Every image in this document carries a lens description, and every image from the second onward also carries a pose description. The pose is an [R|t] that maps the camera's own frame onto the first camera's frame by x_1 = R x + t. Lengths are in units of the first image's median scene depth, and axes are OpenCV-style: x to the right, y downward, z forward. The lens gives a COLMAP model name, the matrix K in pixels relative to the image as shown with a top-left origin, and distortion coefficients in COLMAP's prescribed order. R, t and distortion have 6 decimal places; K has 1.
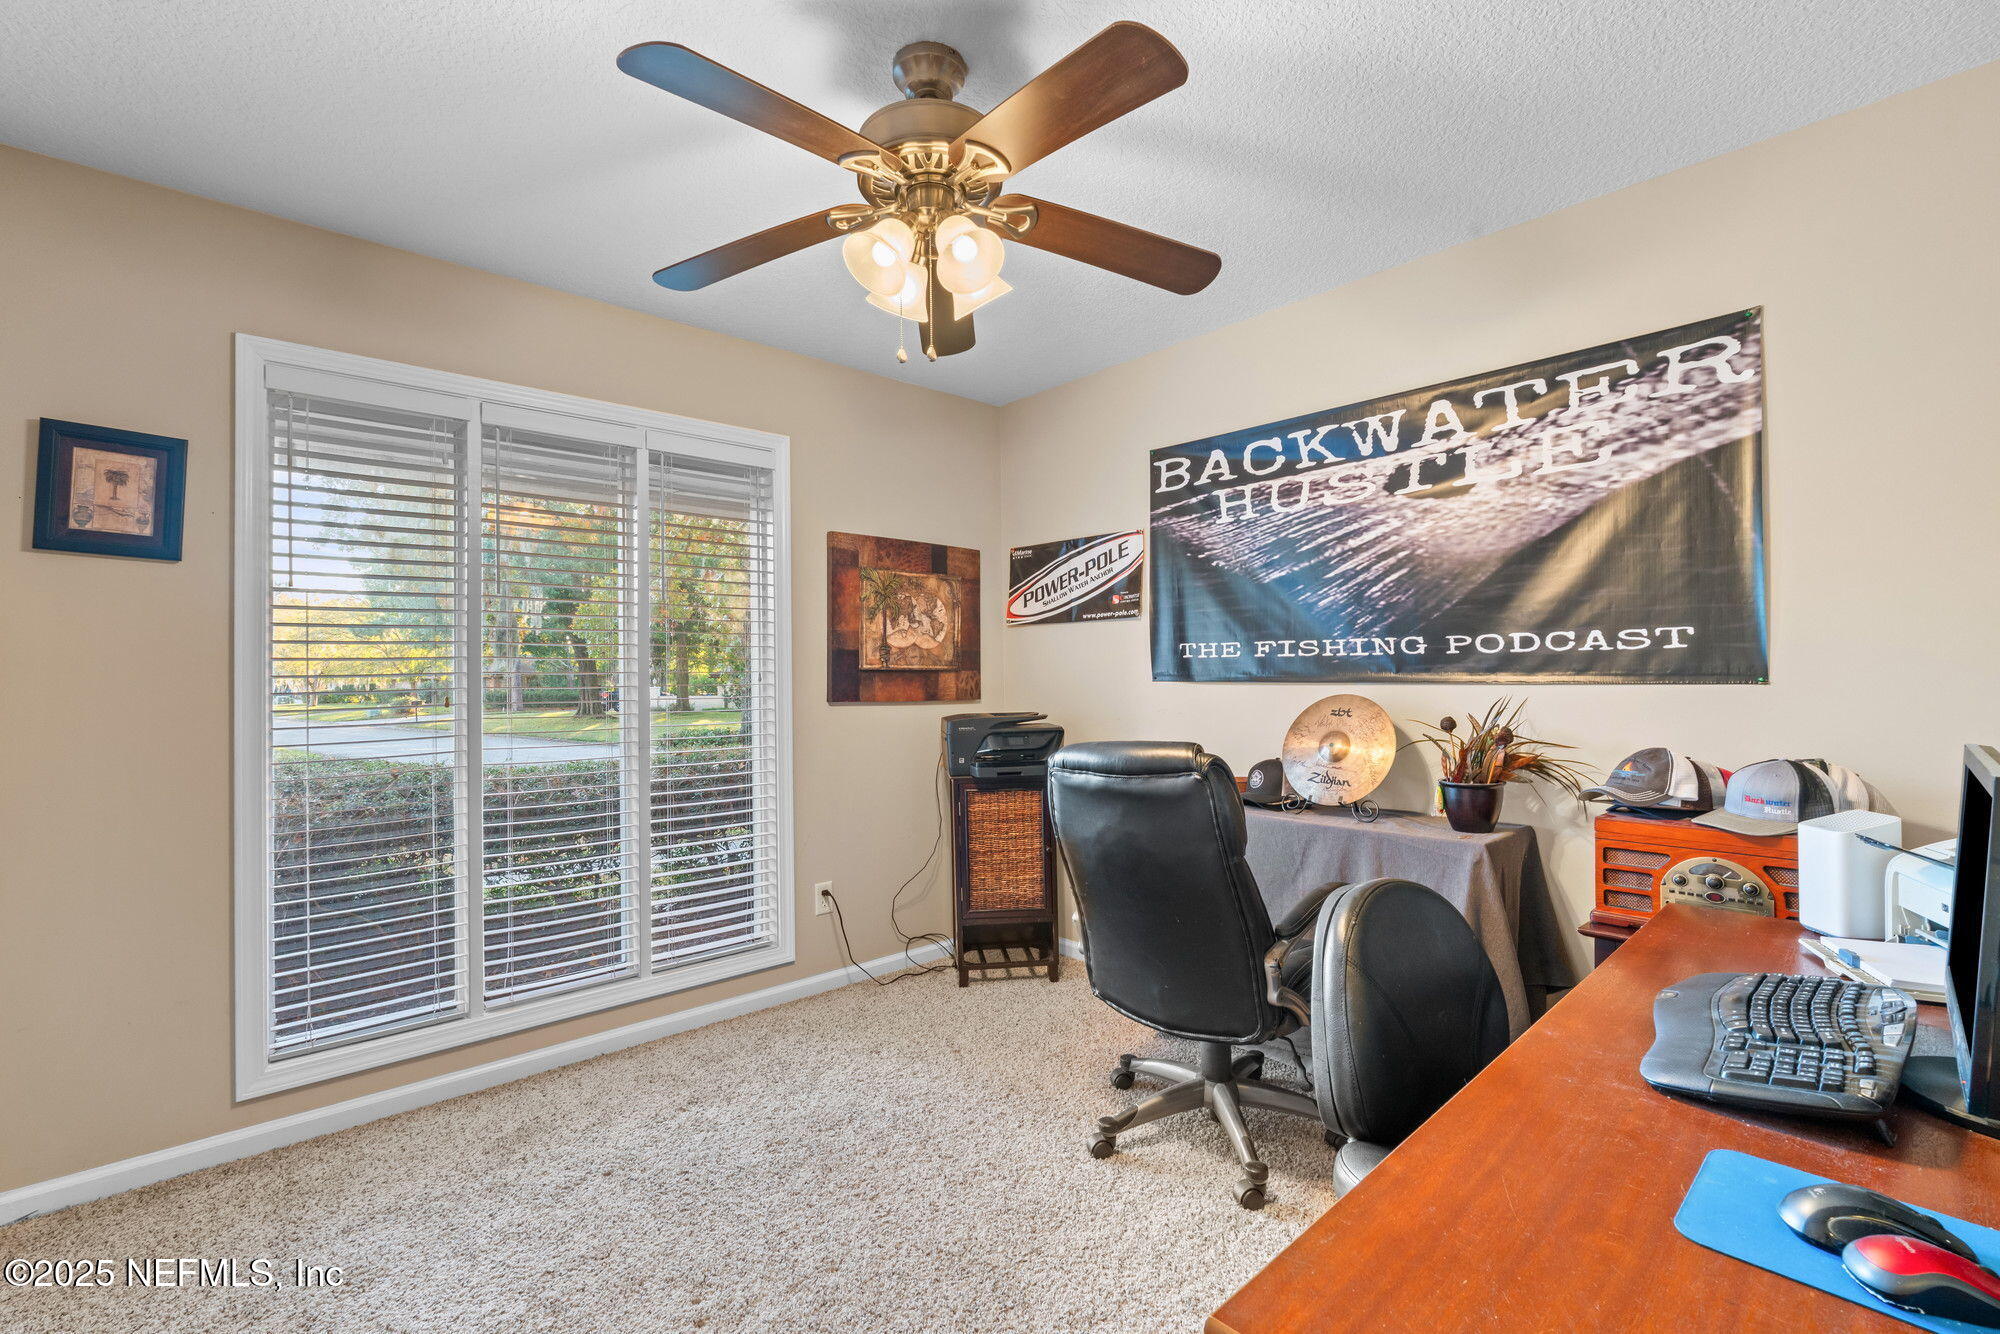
lens RADIAL K [[884.8, 0, 994.1], [0, 884.8, 667.7], [0, 0, 1]] dist [-0.002610, -0.000653]
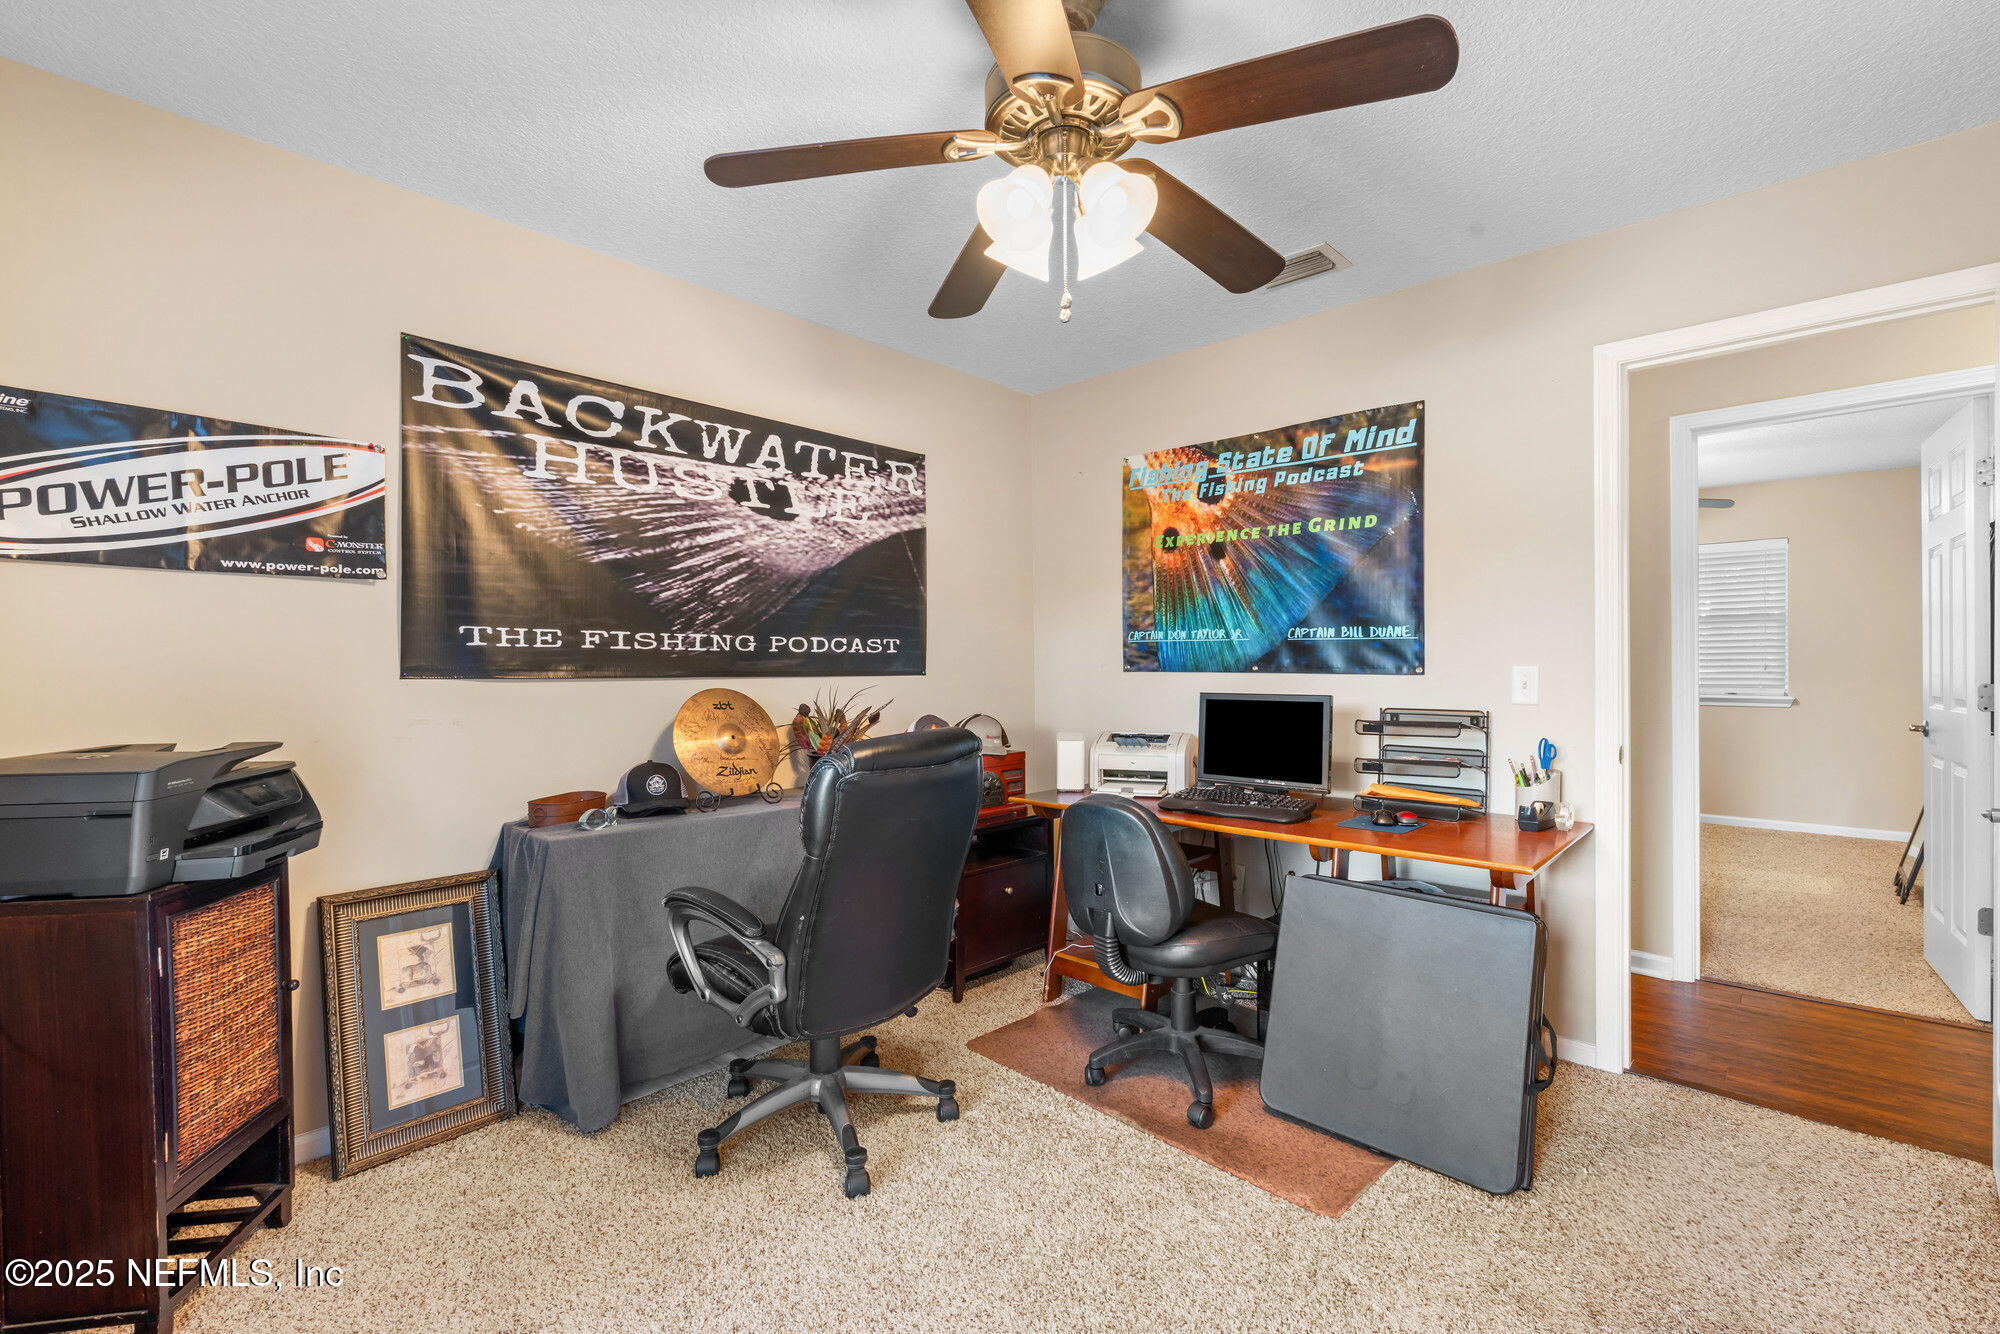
lens RADIAL K [[884.8, 0, 994.7], [0, 884.8, 670.2], [0, 0, 1]] dist [-0.002610, -0.000653]
pose [[-0.076798, 0.006413, 0.997026, -0.631395], [-0.002463, 0.999975, -0.006622, 0.014673], [-0.997044, -0.002965, -0.076780, 0.736363]]
